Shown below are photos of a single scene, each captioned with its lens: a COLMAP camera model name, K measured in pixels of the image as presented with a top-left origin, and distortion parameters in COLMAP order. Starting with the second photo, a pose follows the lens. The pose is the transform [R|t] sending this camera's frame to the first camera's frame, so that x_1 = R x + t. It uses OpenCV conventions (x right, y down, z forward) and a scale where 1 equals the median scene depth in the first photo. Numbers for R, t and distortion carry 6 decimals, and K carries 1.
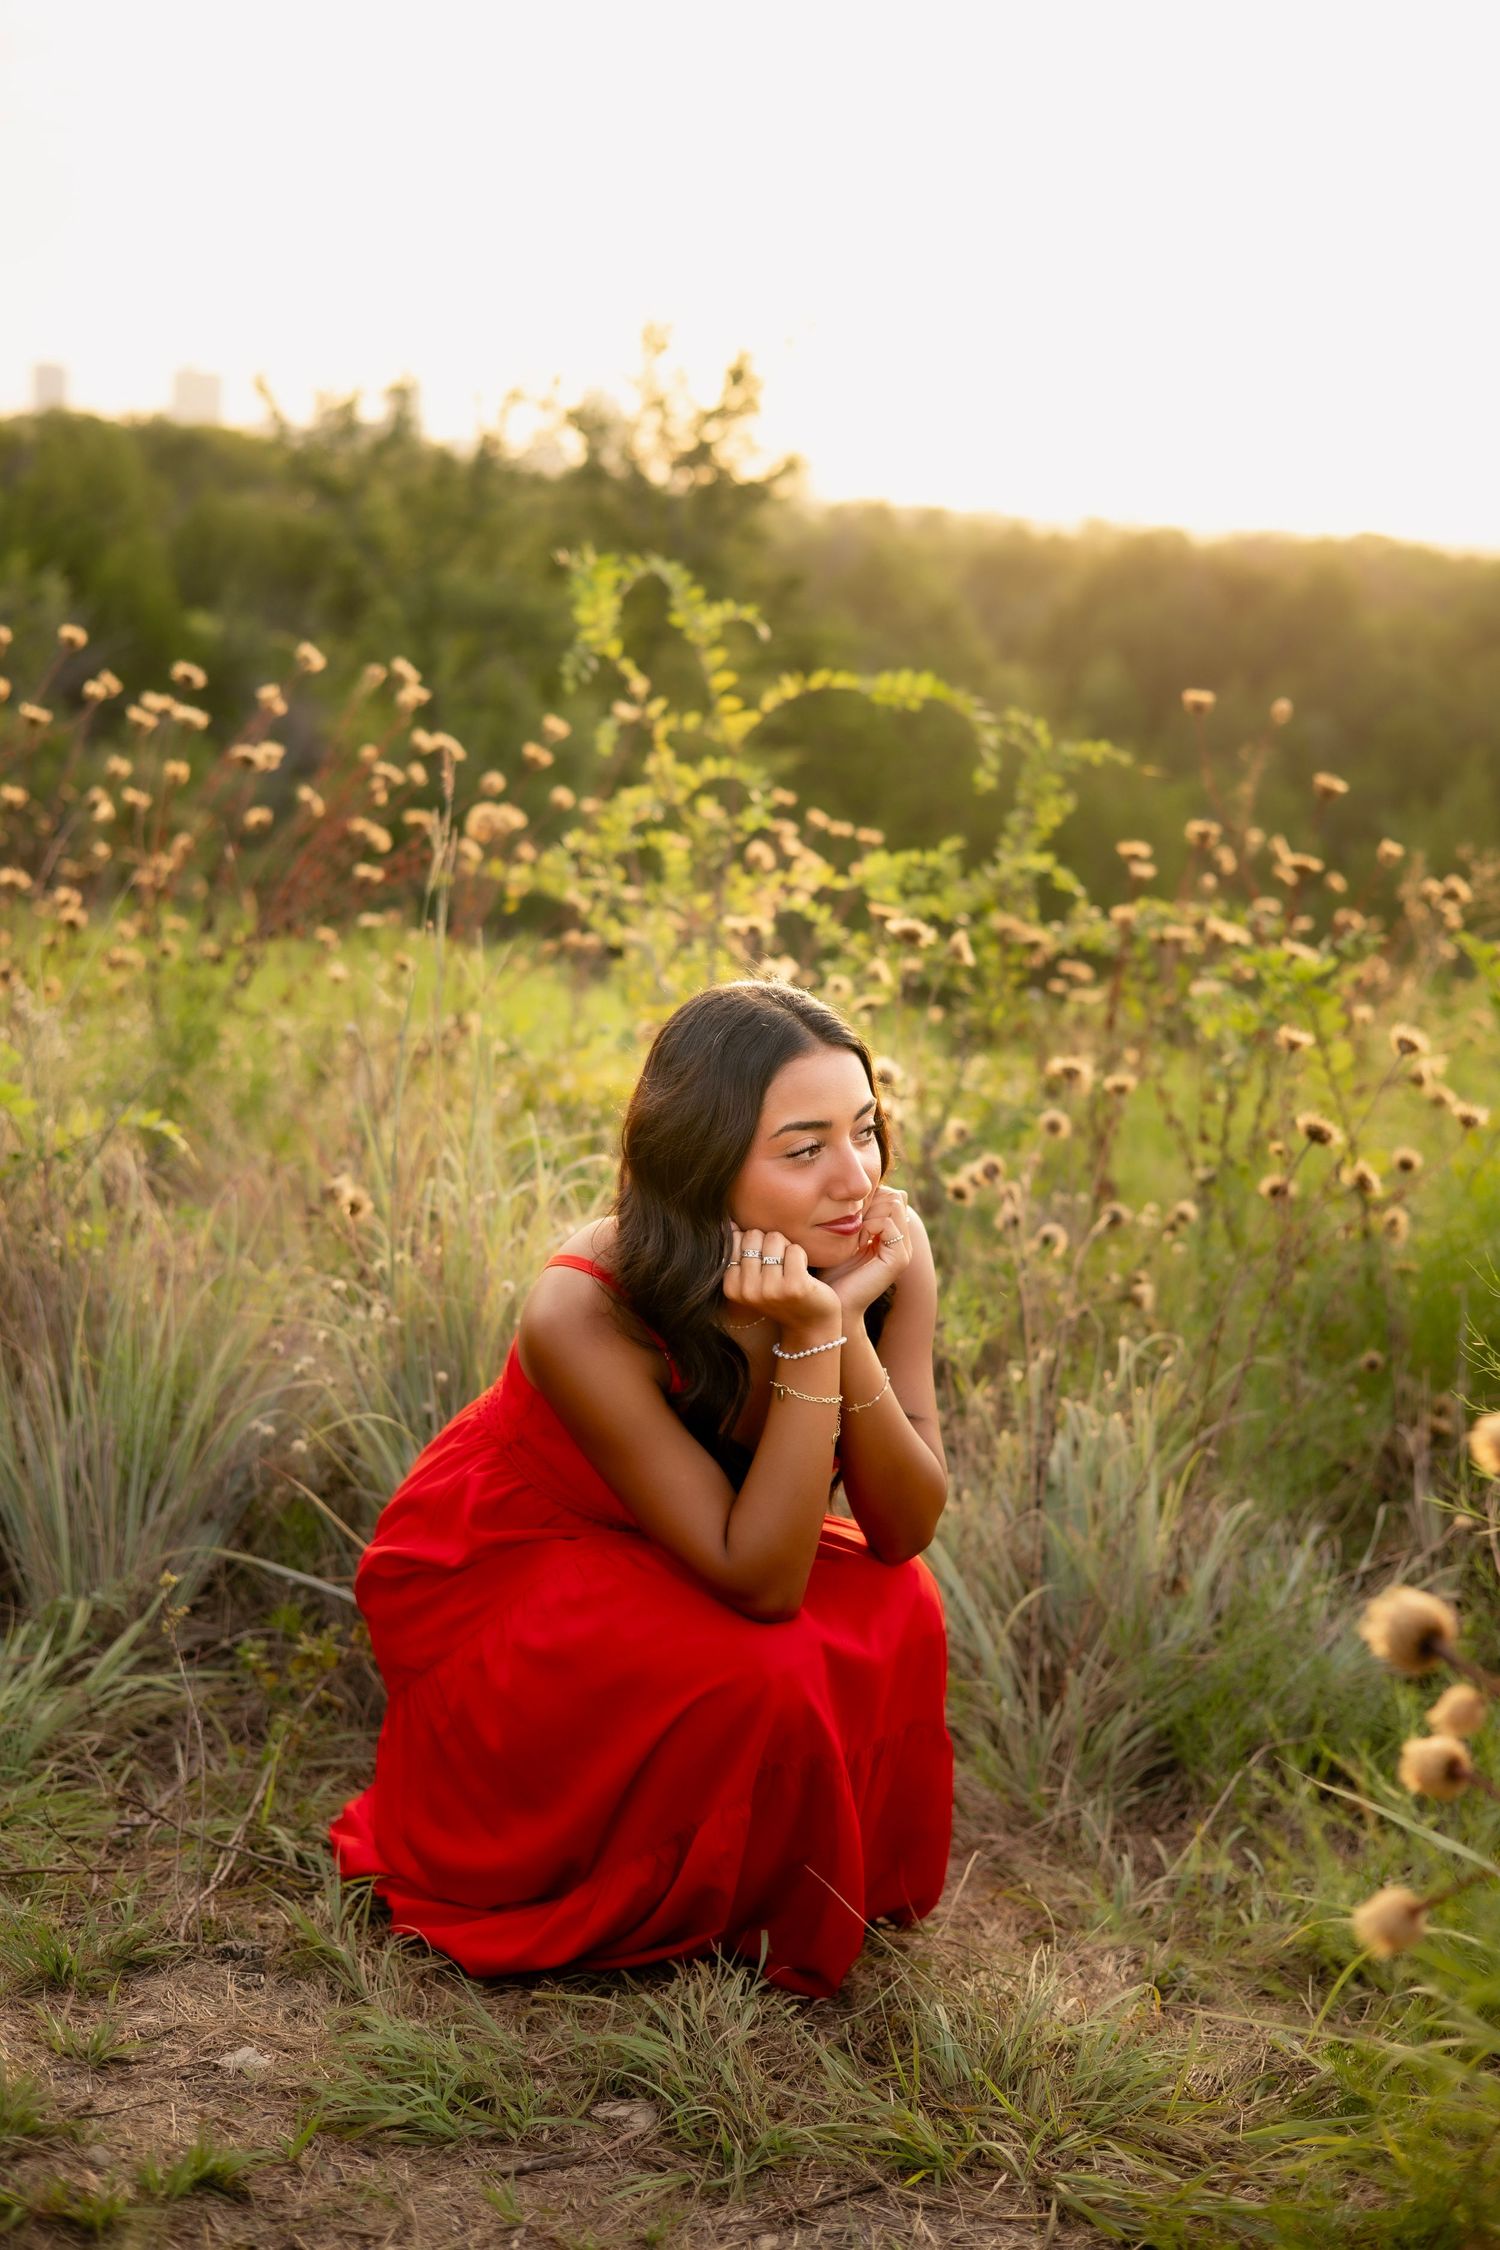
lens RADIAL K [[3221.1, 0, 750.0], [0, 3221.1, 1125.0], [0, 0, 1]] dist [-0.000763, 0.080611]
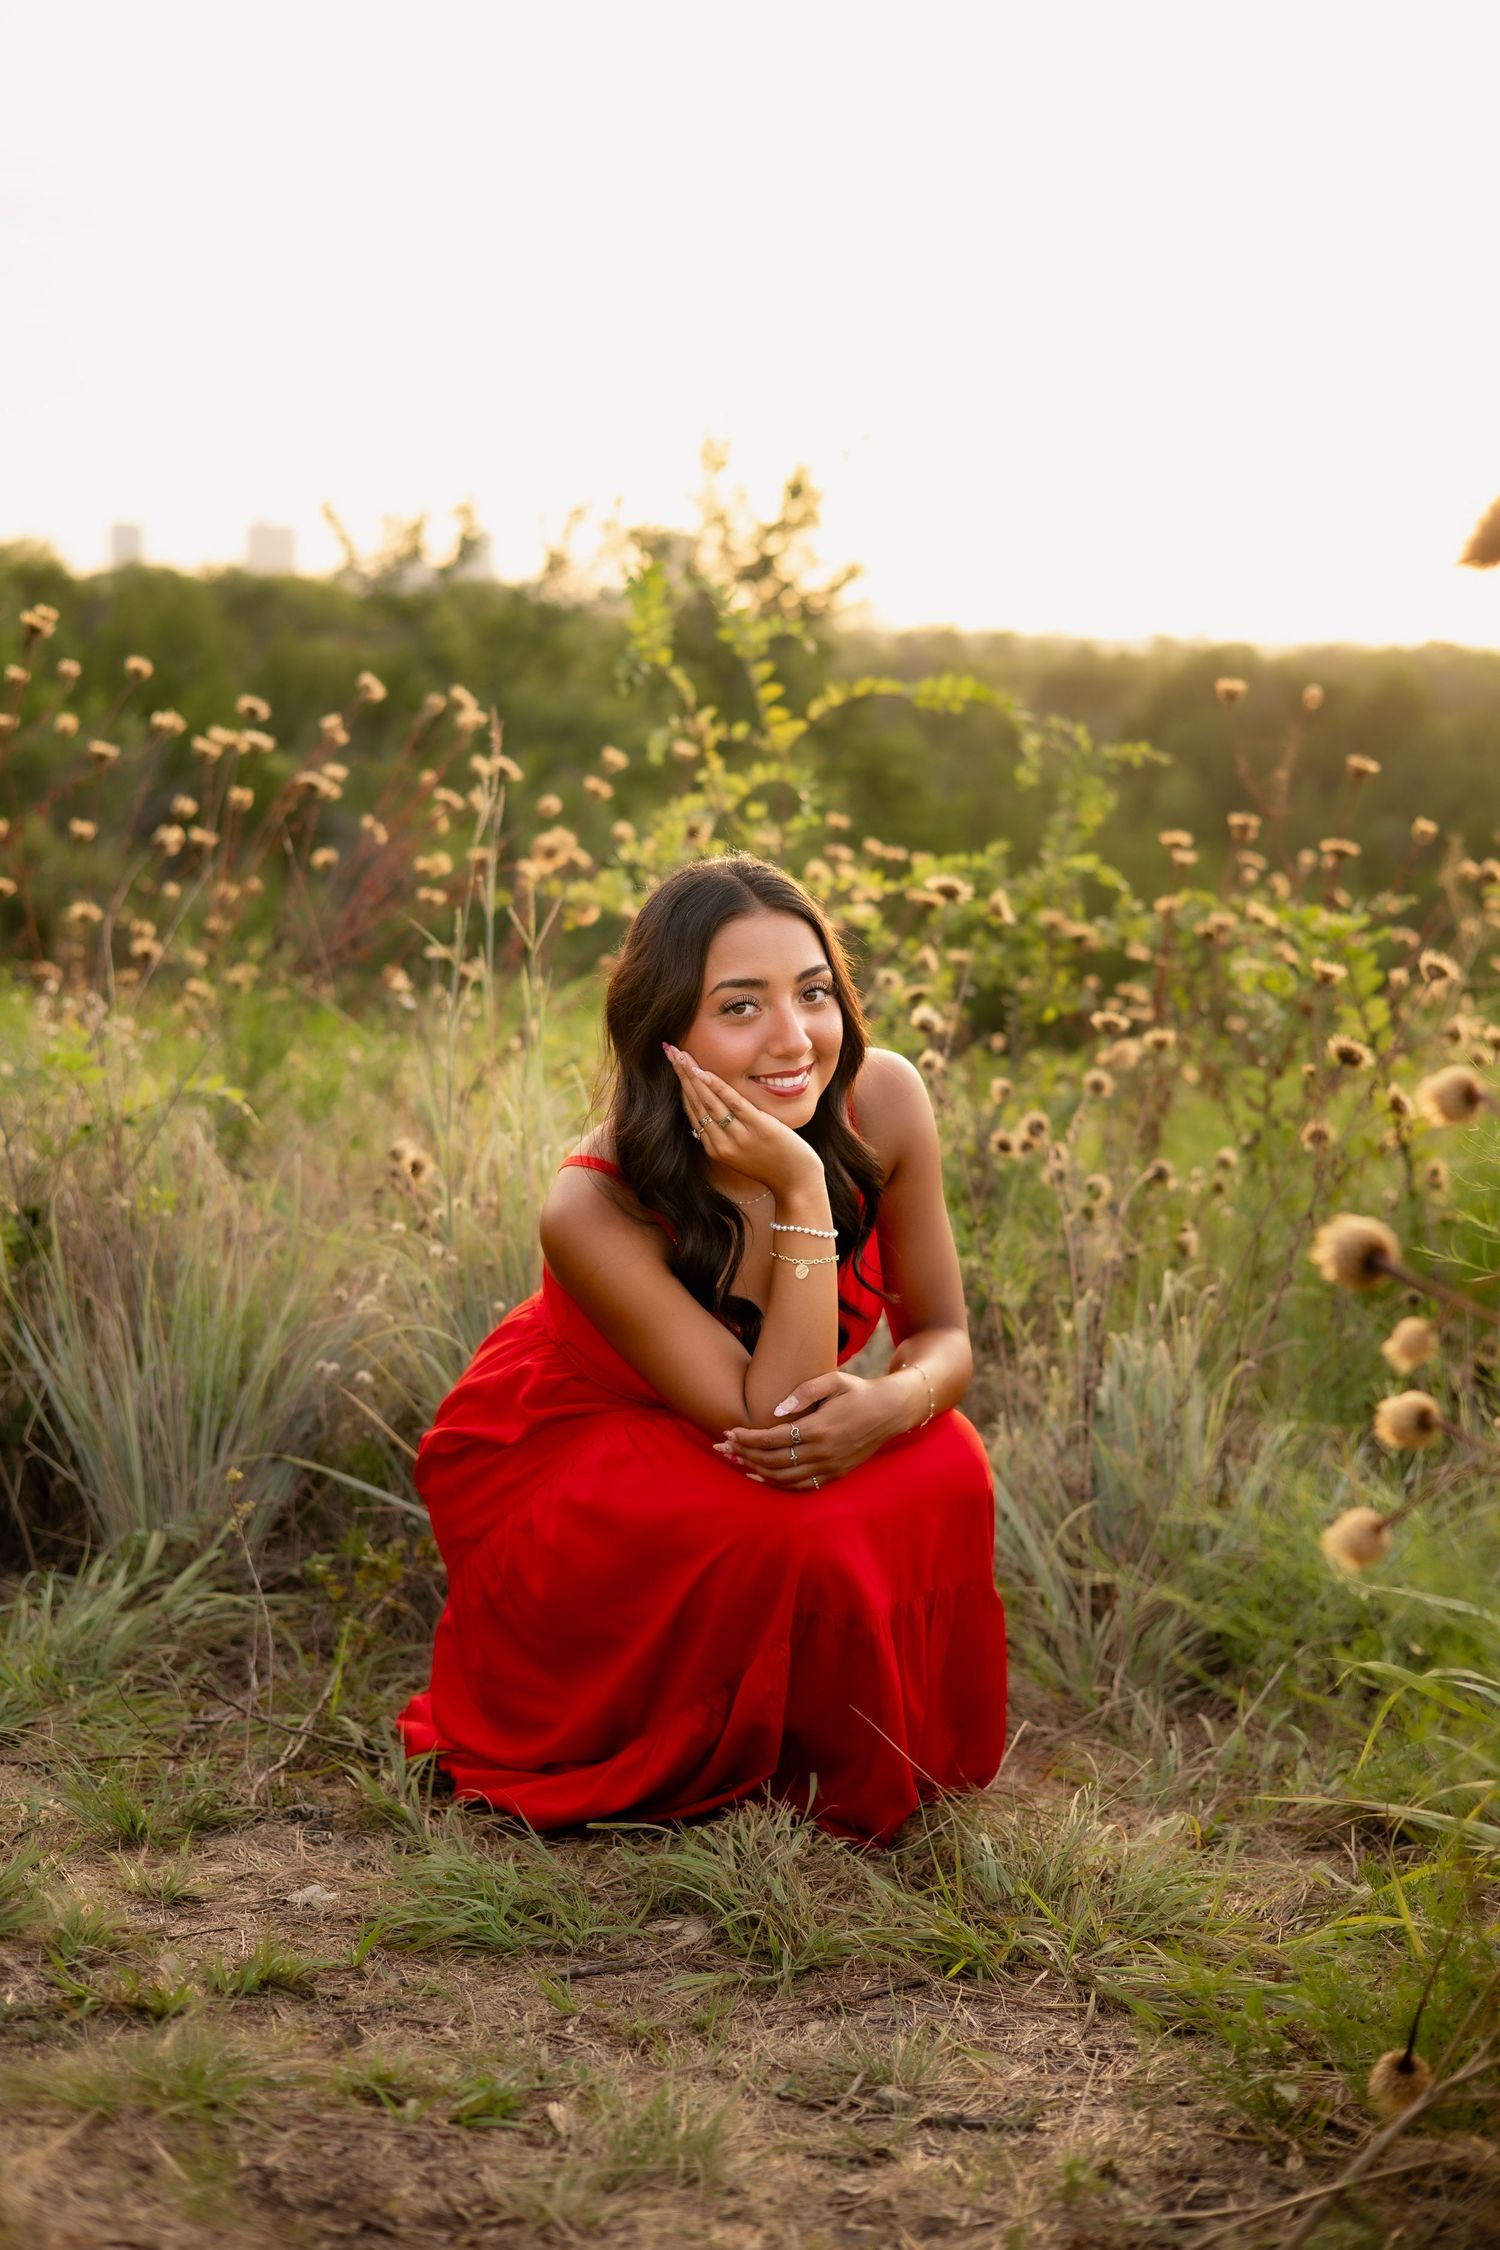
lens RADIAL K [[3221.1, 0, 750.0], [0, 3221.1, 1125.0], [0, 0, 1]] dist [-0.000763, 0.080611]
pose [[0.999250, -0.028140, -0.026594, 0.012705], [0.026899, 0.998583, -0.045914, 0.065440], [0.027848, 0.045164, 0.998591, -0.028111]]
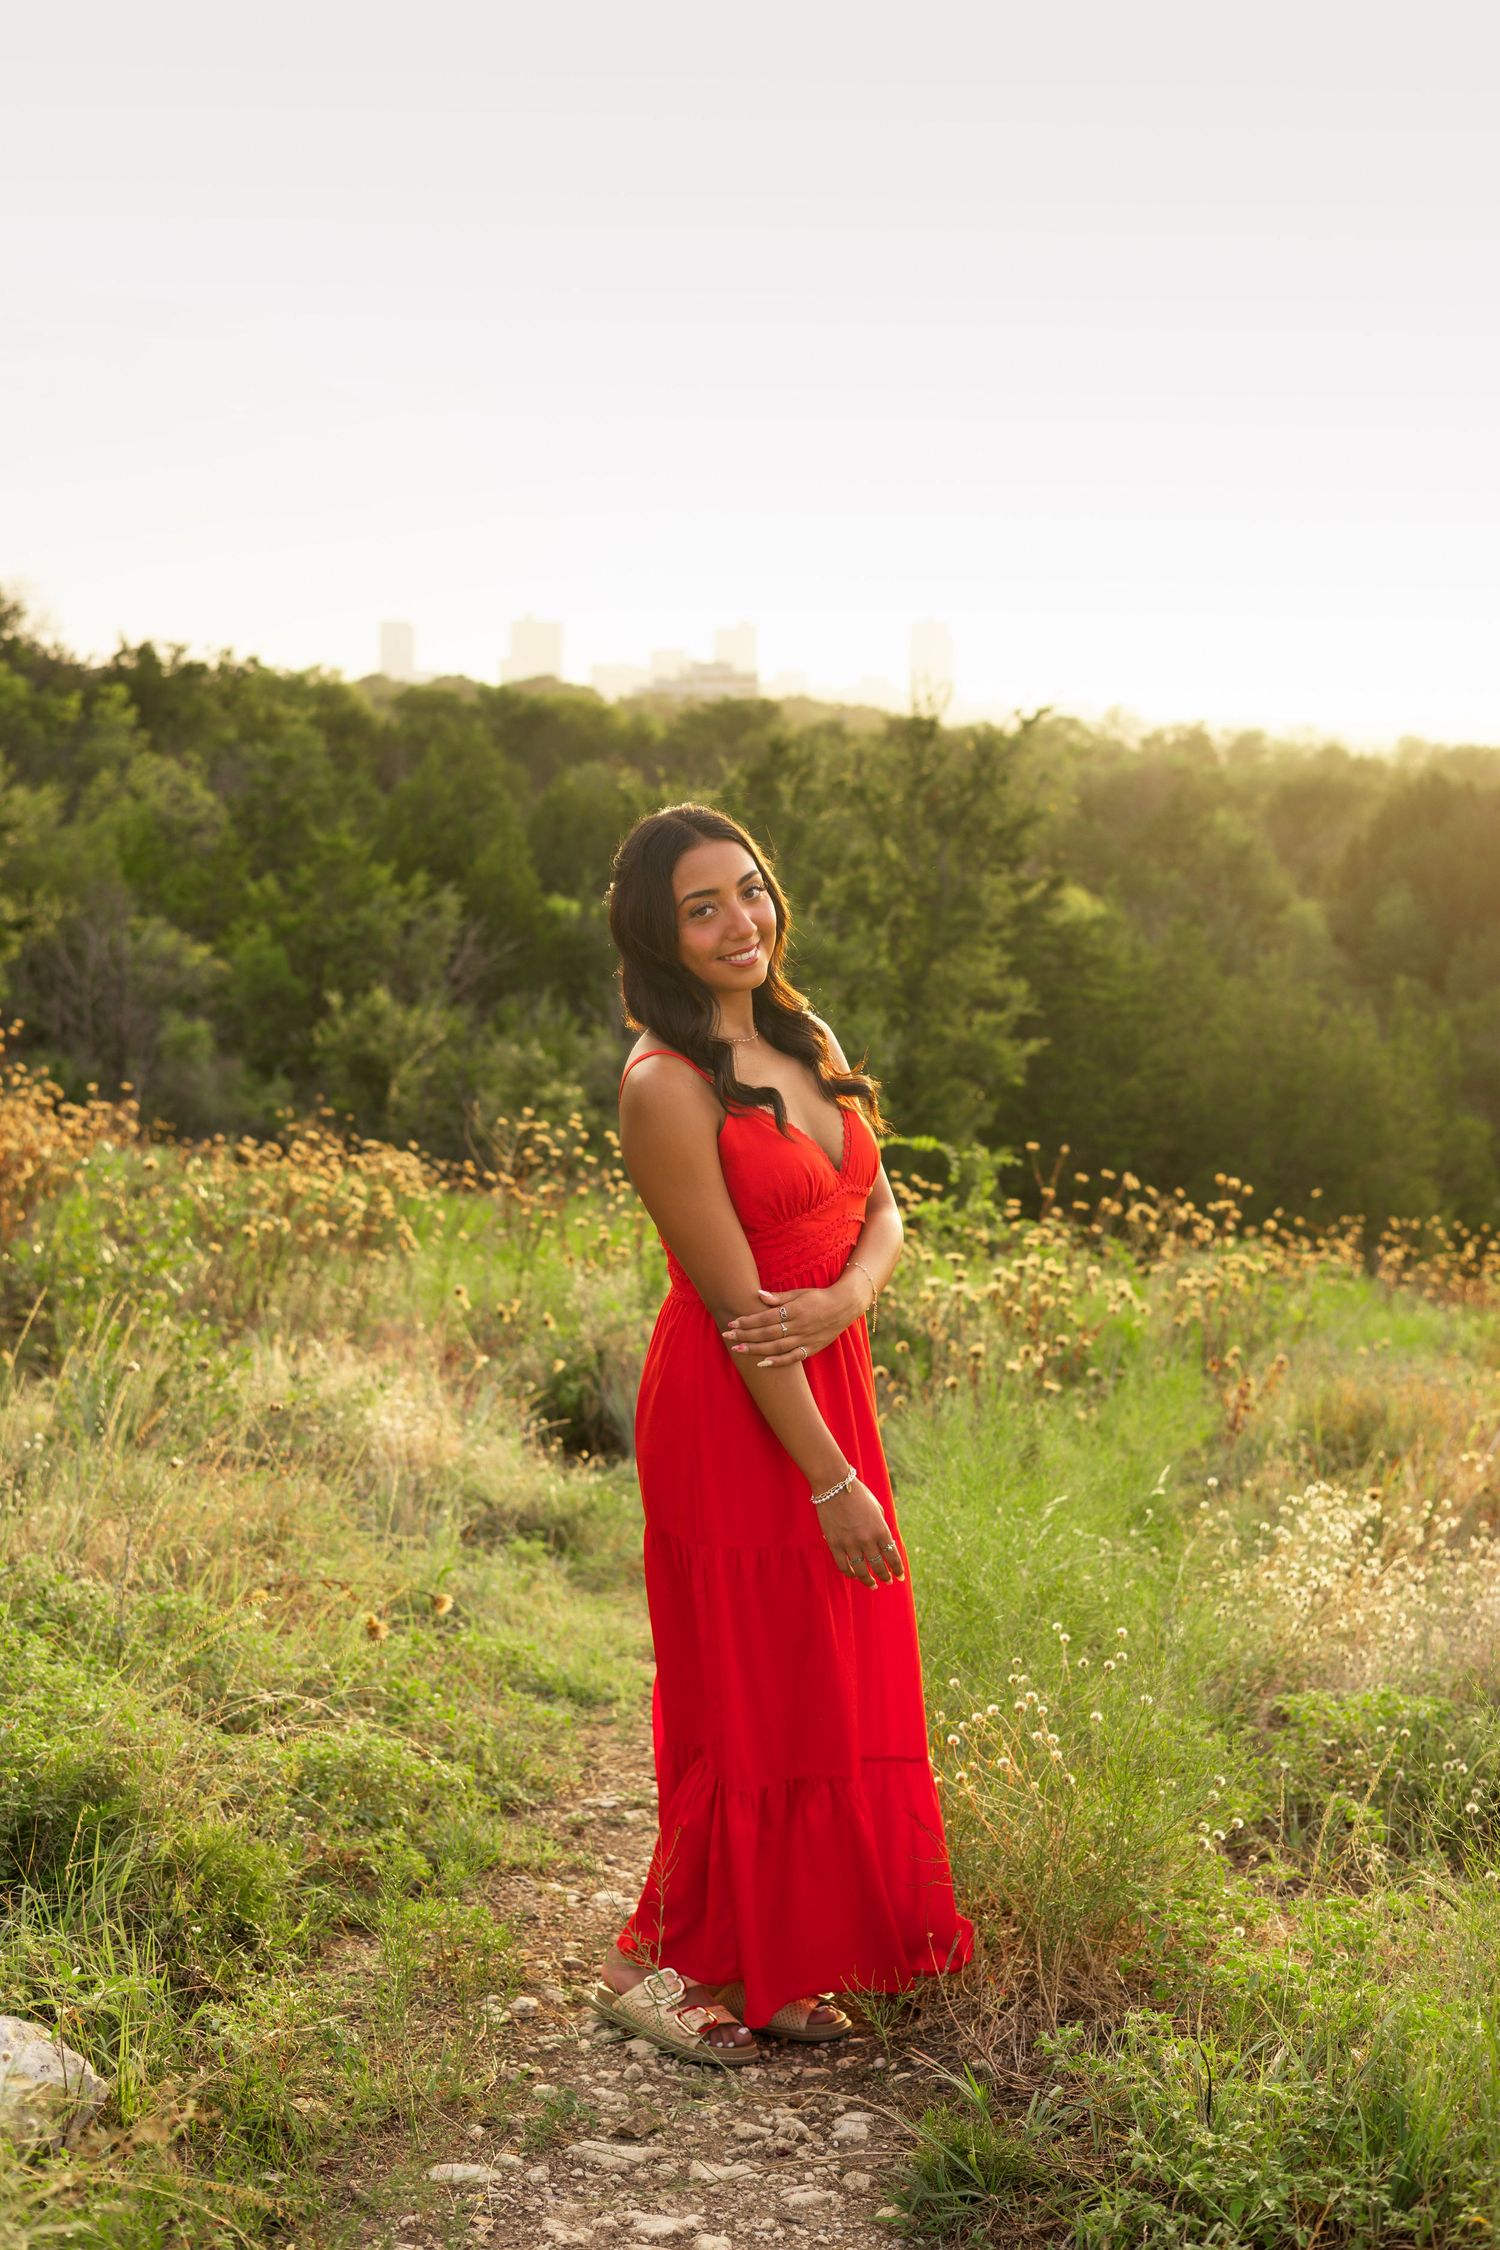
lens RADIAL K [[3221.1, 0, 750.0], [0, 3221.1, 1125.0], [0, 0, 1]] dist [-0.000763, 0.080611]
pose [[0.993979, -0.030047, -0.105373, 0.248676], [0.022827, 0.997351, -0.069067, 0.035545], [0.107169, 0.066246, 0.992031, -2.166001]]
